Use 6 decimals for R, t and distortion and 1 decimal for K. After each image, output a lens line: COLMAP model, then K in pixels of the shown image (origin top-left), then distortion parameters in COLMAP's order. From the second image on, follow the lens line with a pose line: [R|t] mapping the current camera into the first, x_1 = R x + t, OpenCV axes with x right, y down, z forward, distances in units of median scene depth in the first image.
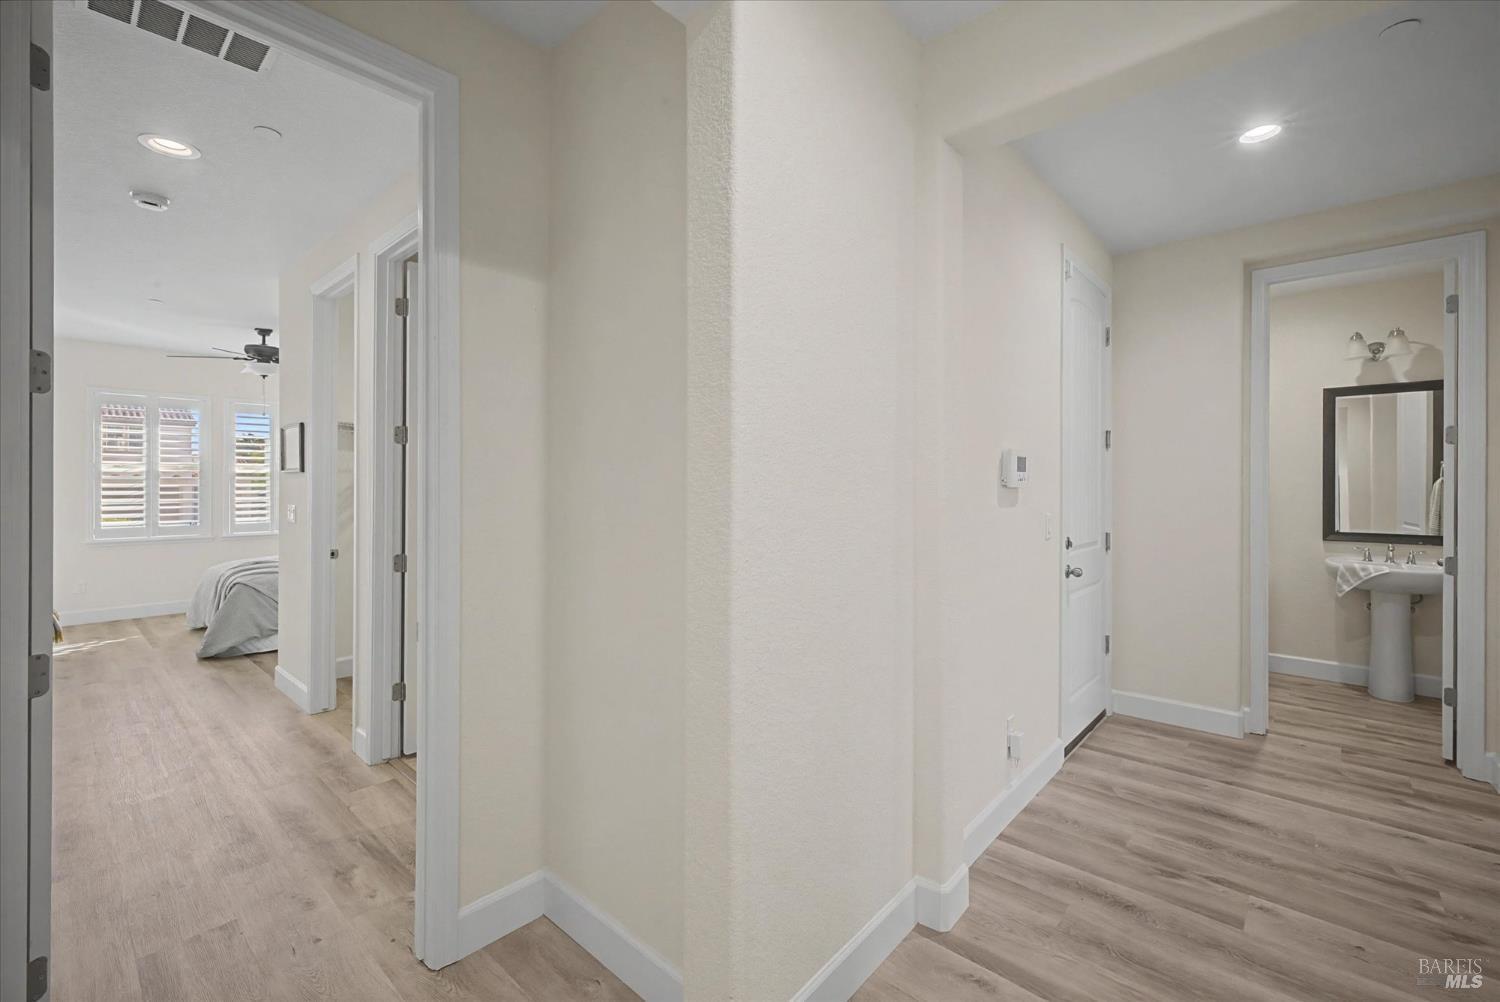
lens RADIAL K [[638.9, 0, 749.8], [0, 638.9, 492.3], [0, 0, 1]] dist [0.003556, 0.000359]
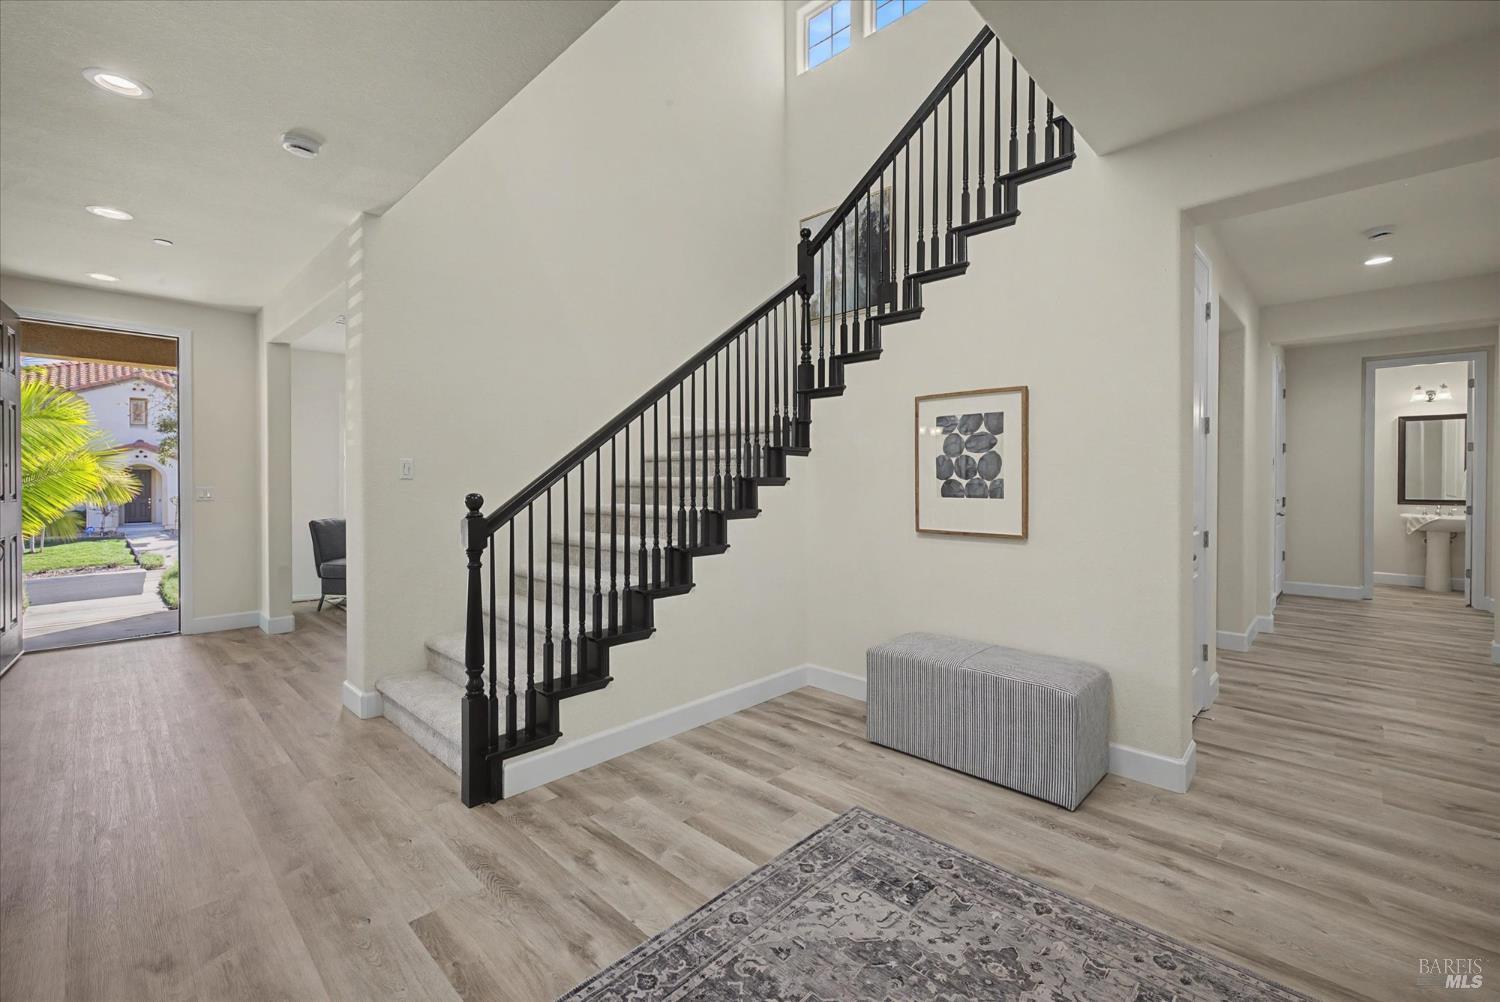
lens RADIAL K [[638.9, 0, 746.9], [0, 638.9, 487.6], [0, 0, 1]] dist [0.003556, 0.000359]
pose [[0.999447, -0.001604, -0.033202, -0.866712], [0.001987, 0.999932, 0.011505, 0.008317], [0.033181, -0.011564, 0.999382, -0.849621]]
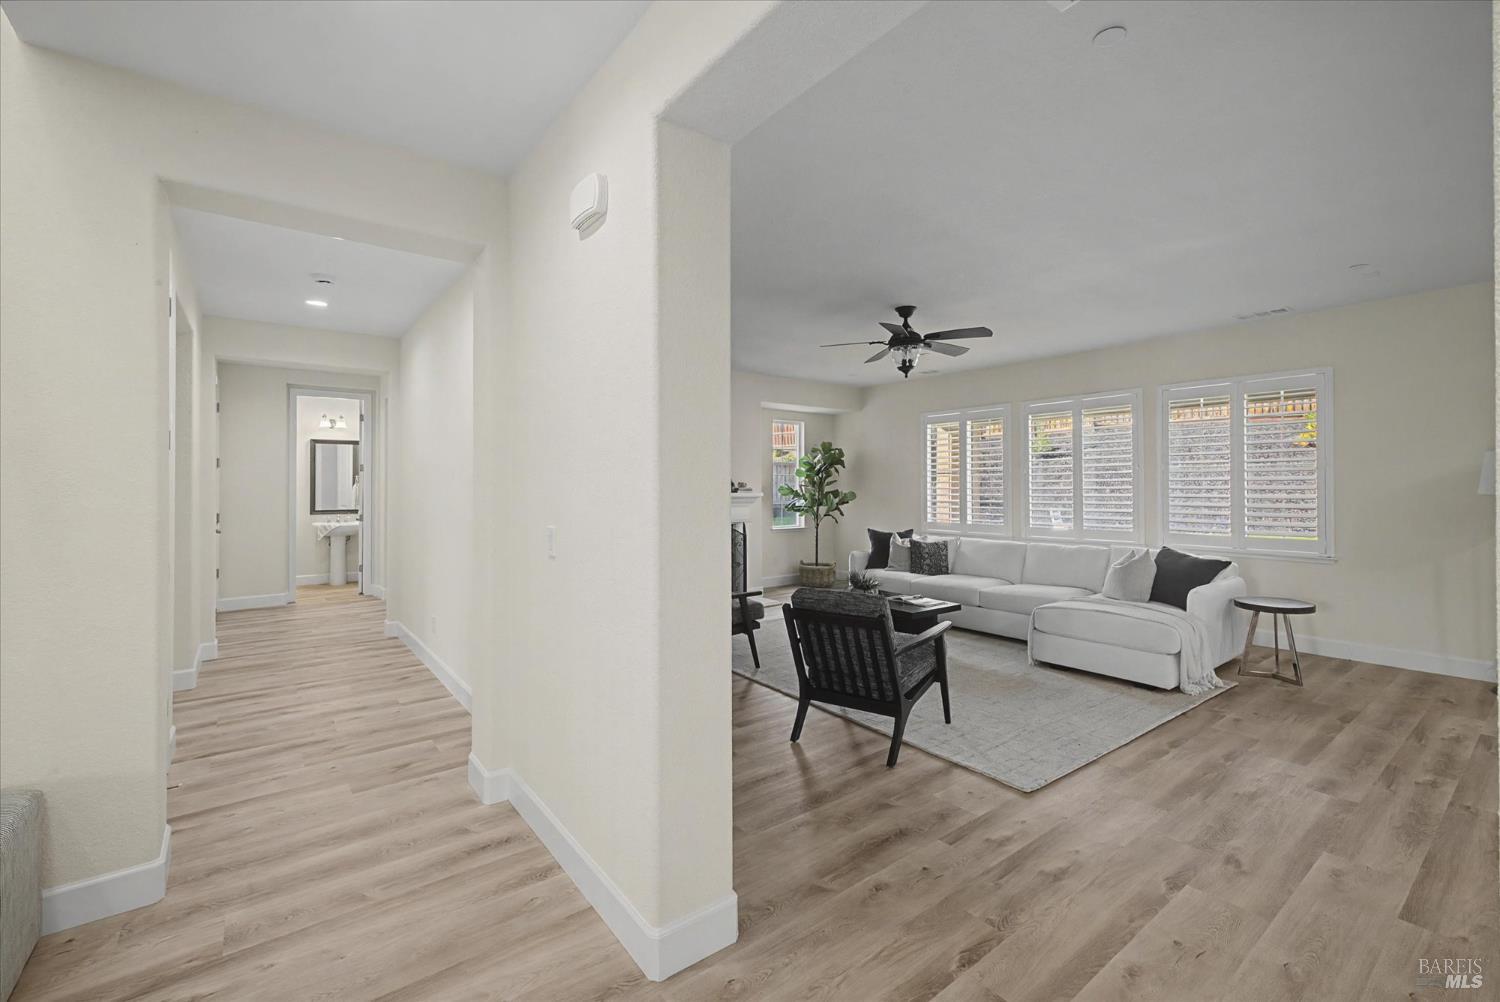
lens RADIAL K [[638.9, 0, 739.1], [0, 638.9, 479.6], [0, 0, 1]] dist [0.003556, 0.000359]
pose [[0.188506, 0.008271, 0.982037, -0.872418], [0.005276, 0.999942, -0.009434, -0.008123], [-0.982058, 0.006960, 0.188451, -0.739720]]
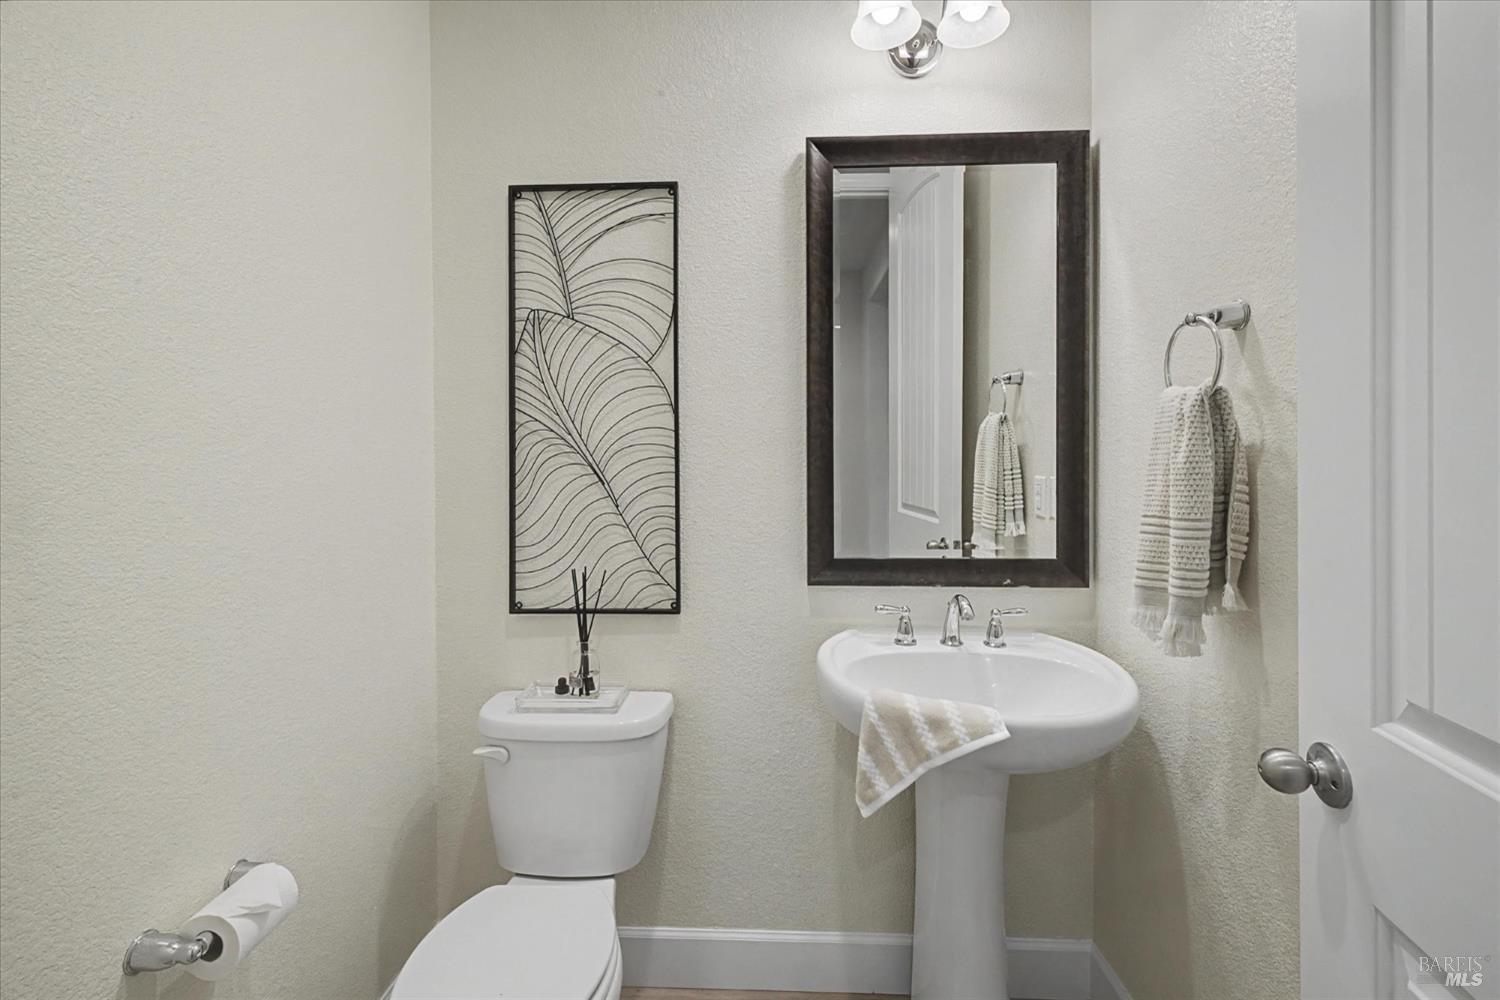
lens RADIAL K [[638.9, 0, 746.9], [0, 638.9, 449.9], [0, 0, 1]] dist [0.003556, 0.000359]
pose [[0.773216, 0.001071, 0.634142, 0.705194], [0.005443, 0.999951, -0.008326, 0.005858], [-0.634120, 0.009889, 0.773172, 0.817752]]
